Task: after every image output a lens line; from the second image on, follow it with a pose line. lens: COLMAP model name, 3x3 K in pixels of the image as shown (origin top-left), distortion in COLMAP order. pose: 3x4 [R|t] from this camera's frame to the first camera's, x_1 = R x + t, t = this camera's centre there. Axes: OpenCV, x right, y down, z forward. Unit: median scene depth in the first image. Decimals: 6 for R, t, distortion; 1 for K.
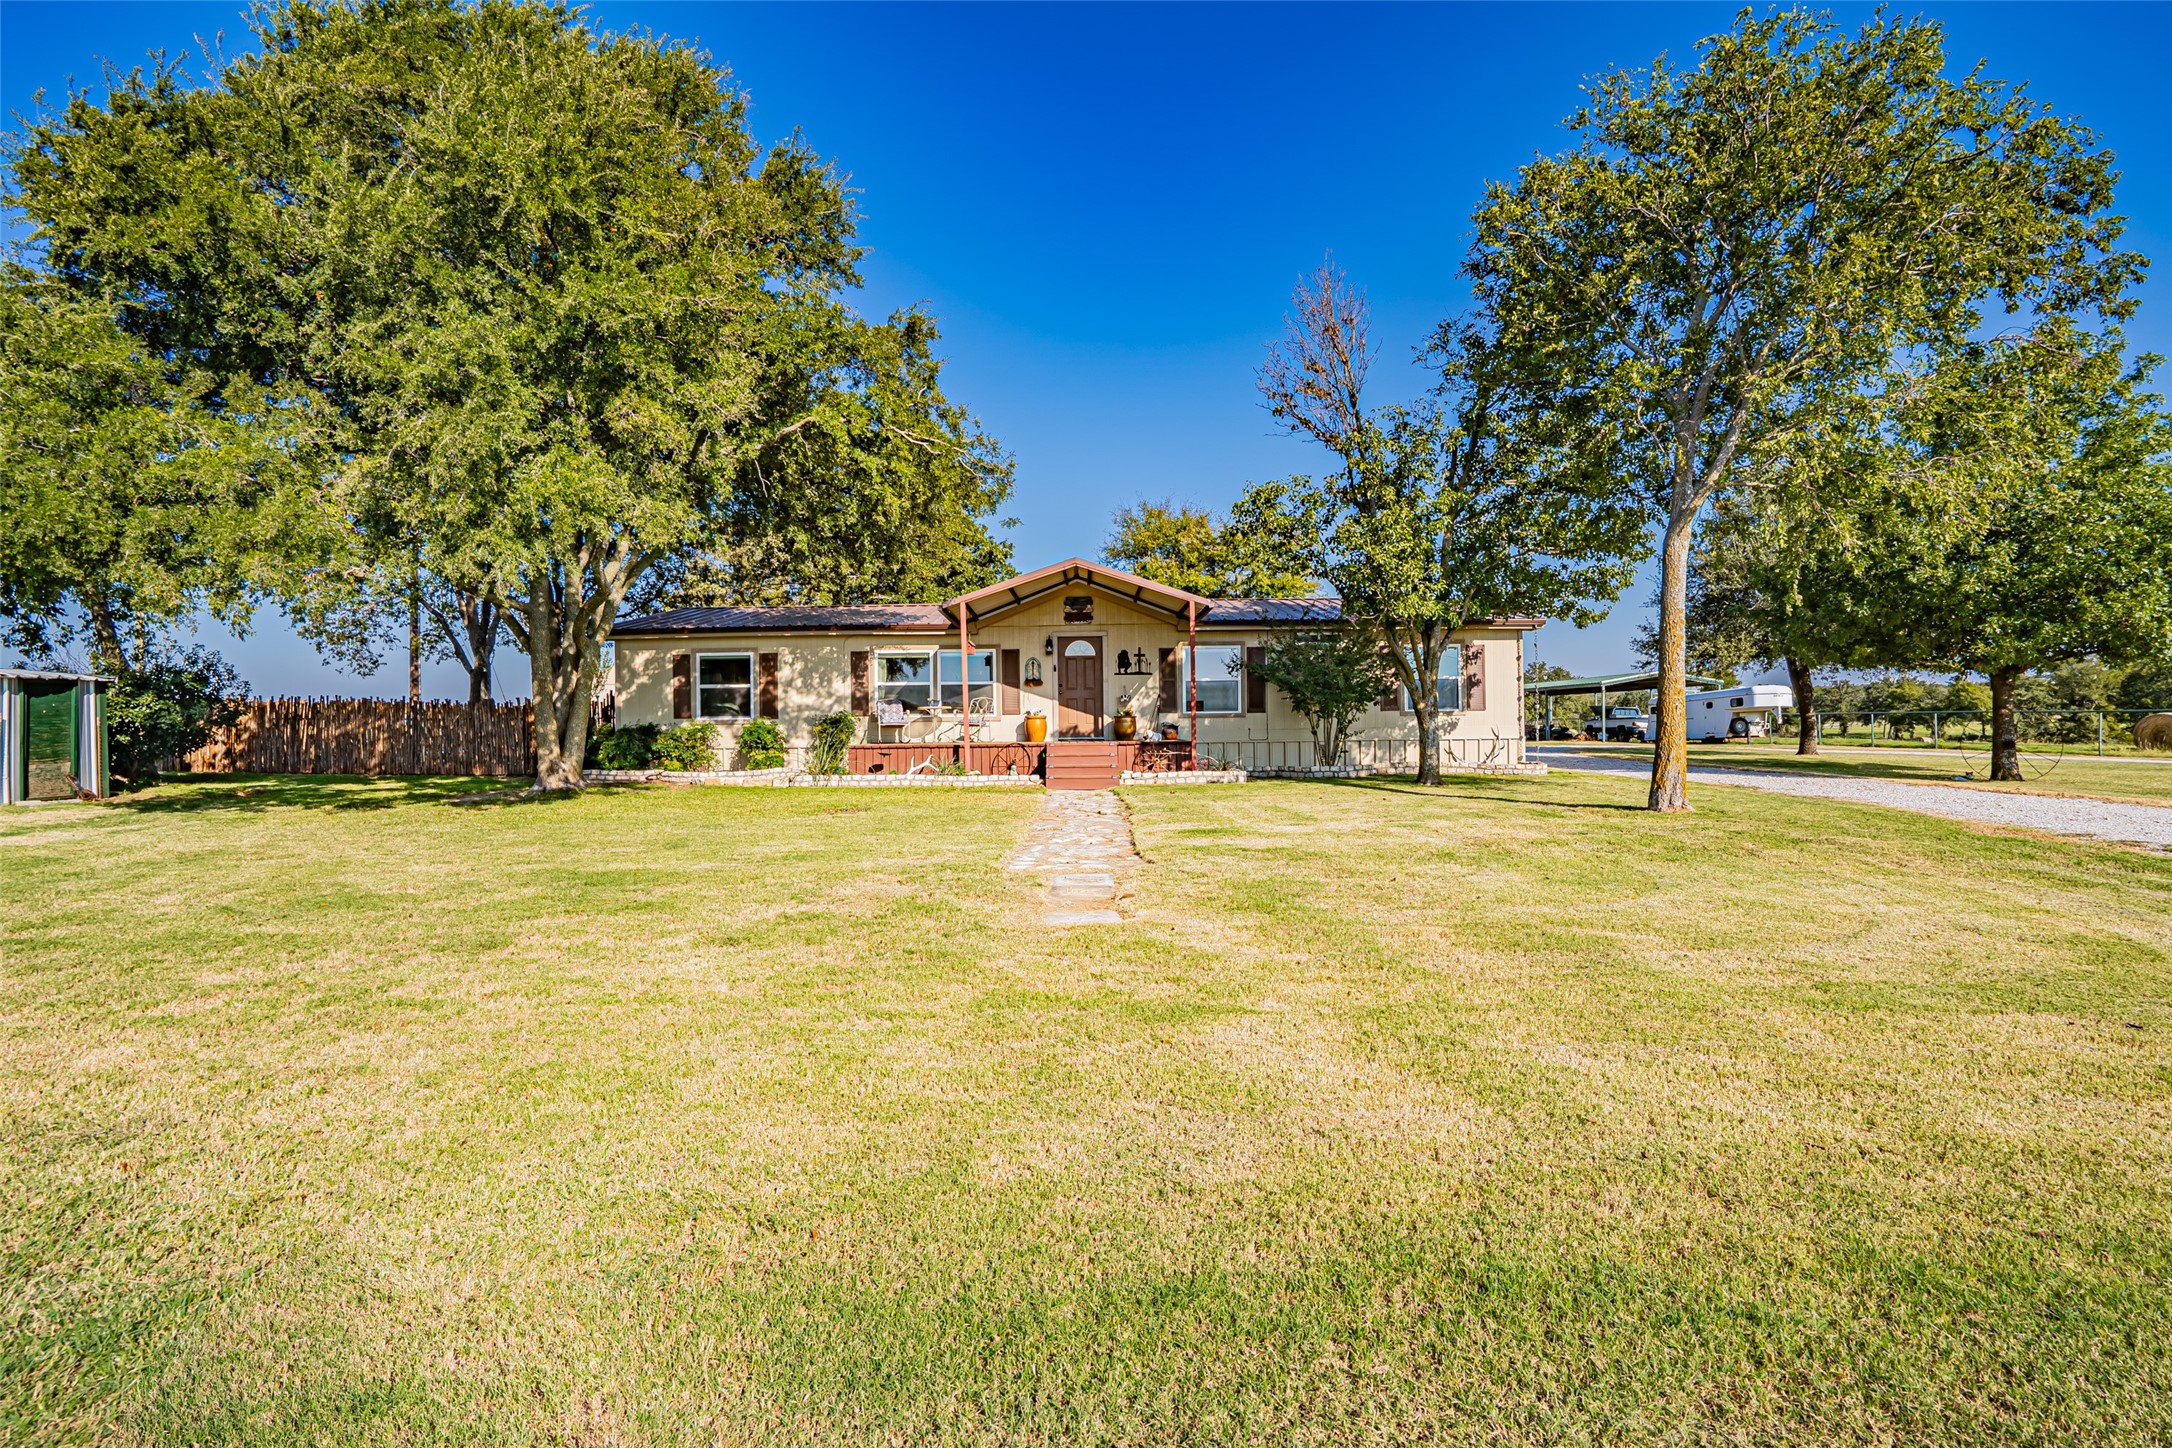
lens RADIAL K [[1000.2, 0, 1098.7], [0, 1000.2, 715.3], [0, 0, 1]] dist [-0.011981, 0.000431]
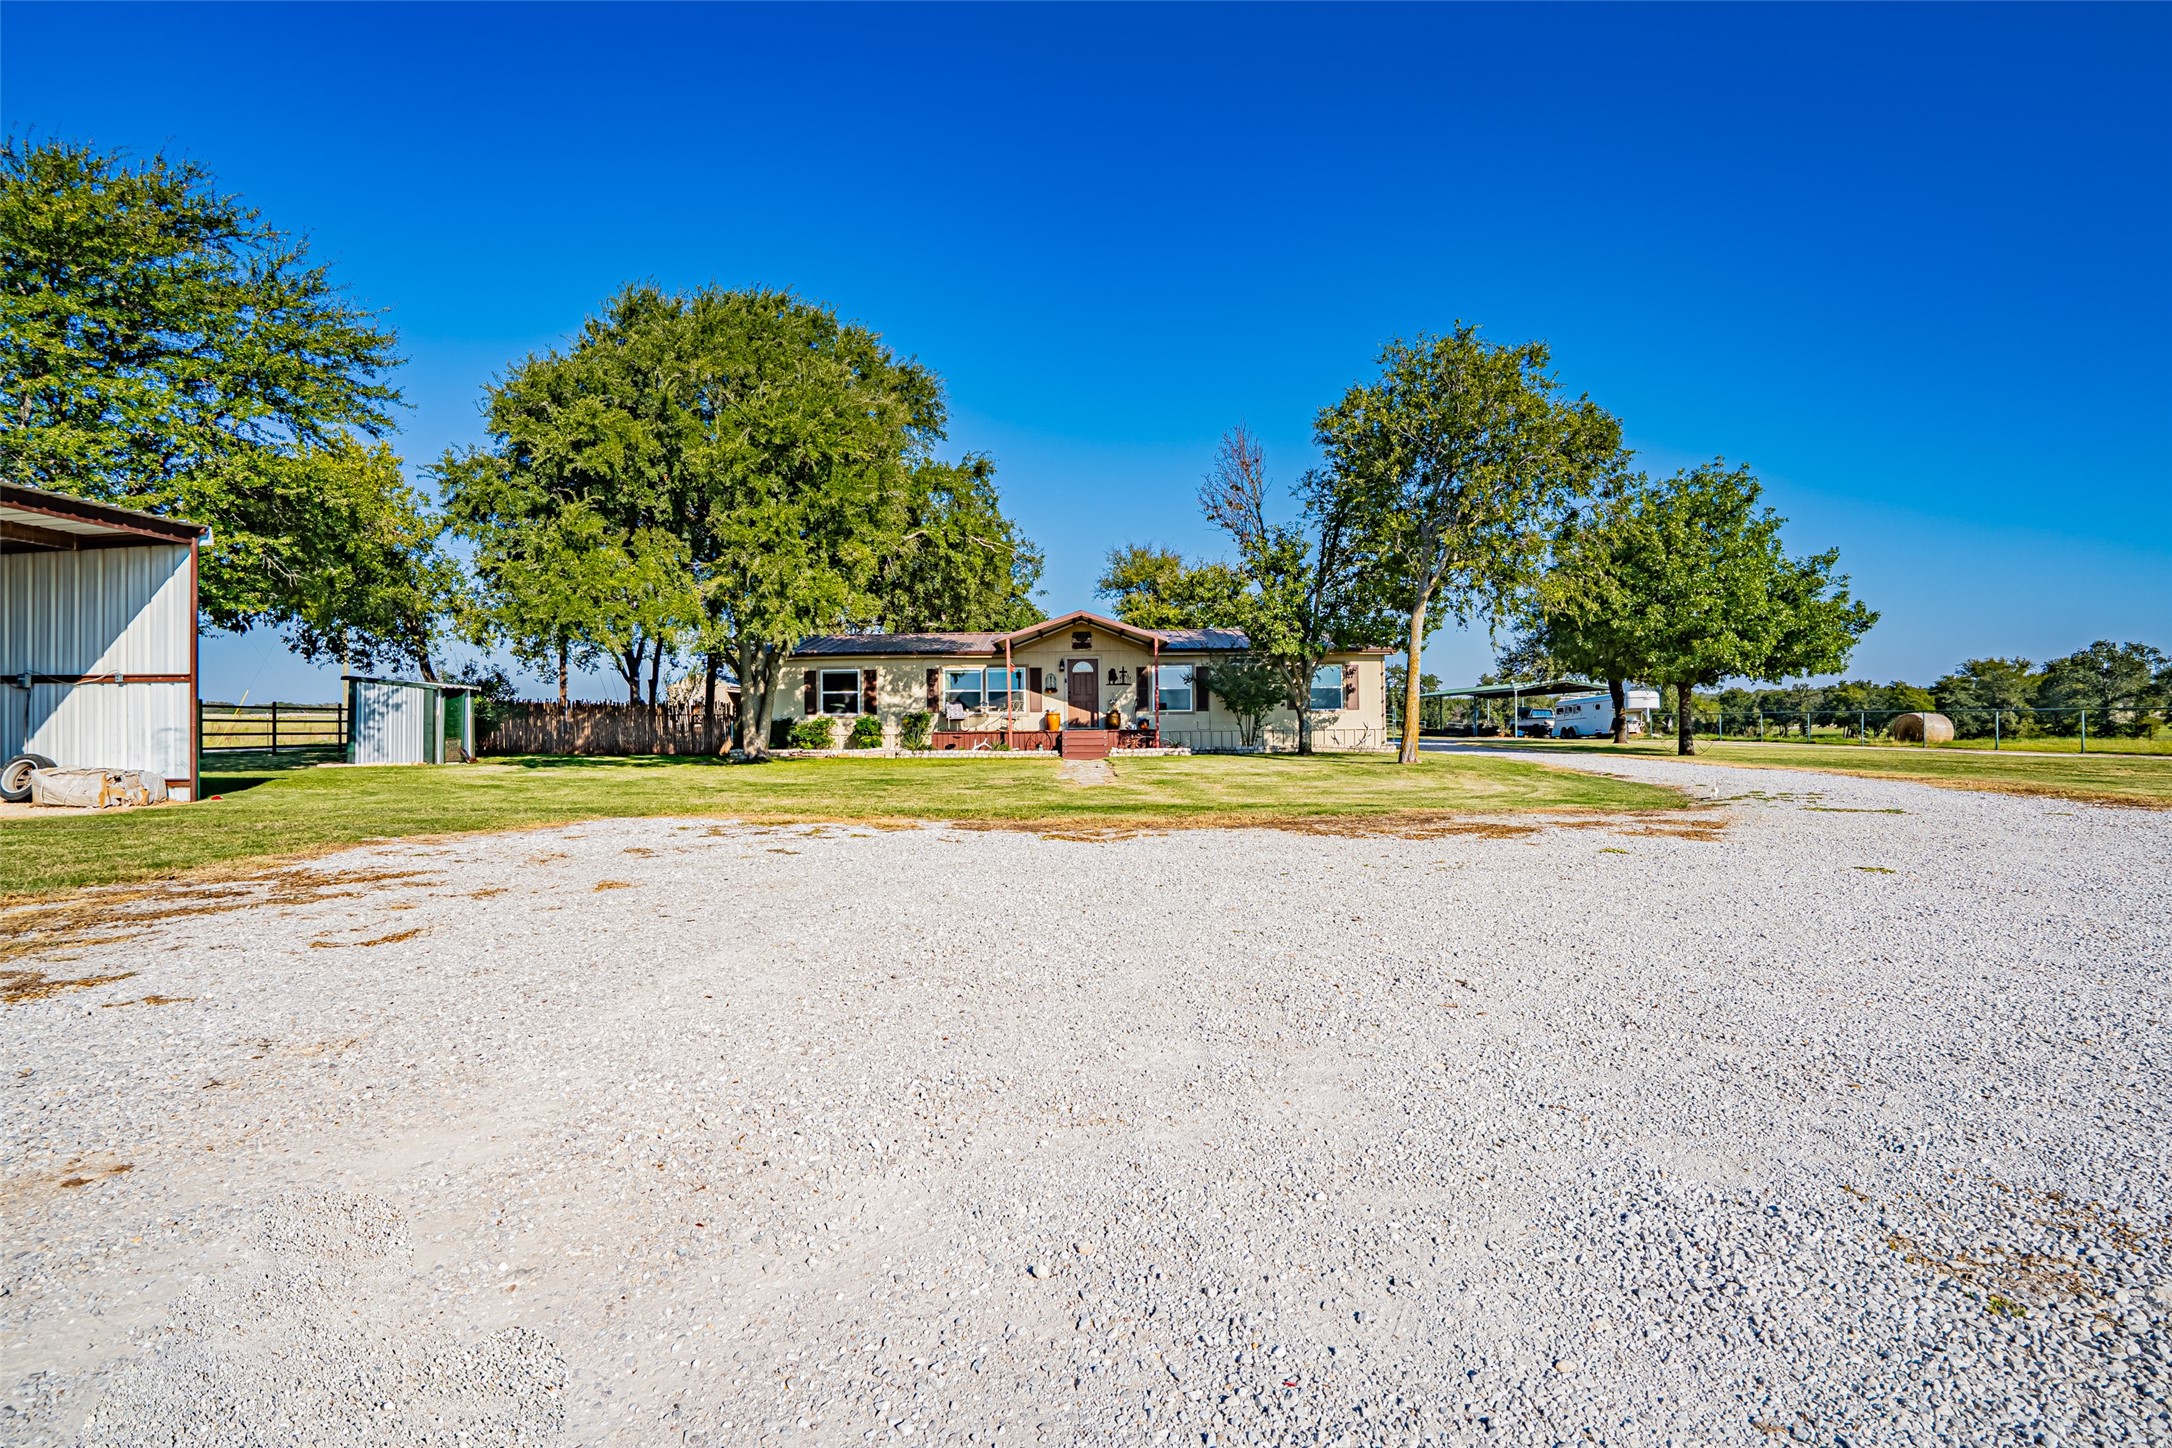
lens RADIAL K [[1000.2, 0, 1072.5], [0, 1000.2, 717.2], [0, 0, 1]] dist [-0.011981, 0.000431]
pose [[0.999803, 0.002485, -0.019685, -0.004768], [-0.002464, 0.999996, 0.001093, 0.005704], [0.019688, -0.001045, 0.999806, -0.479484]]
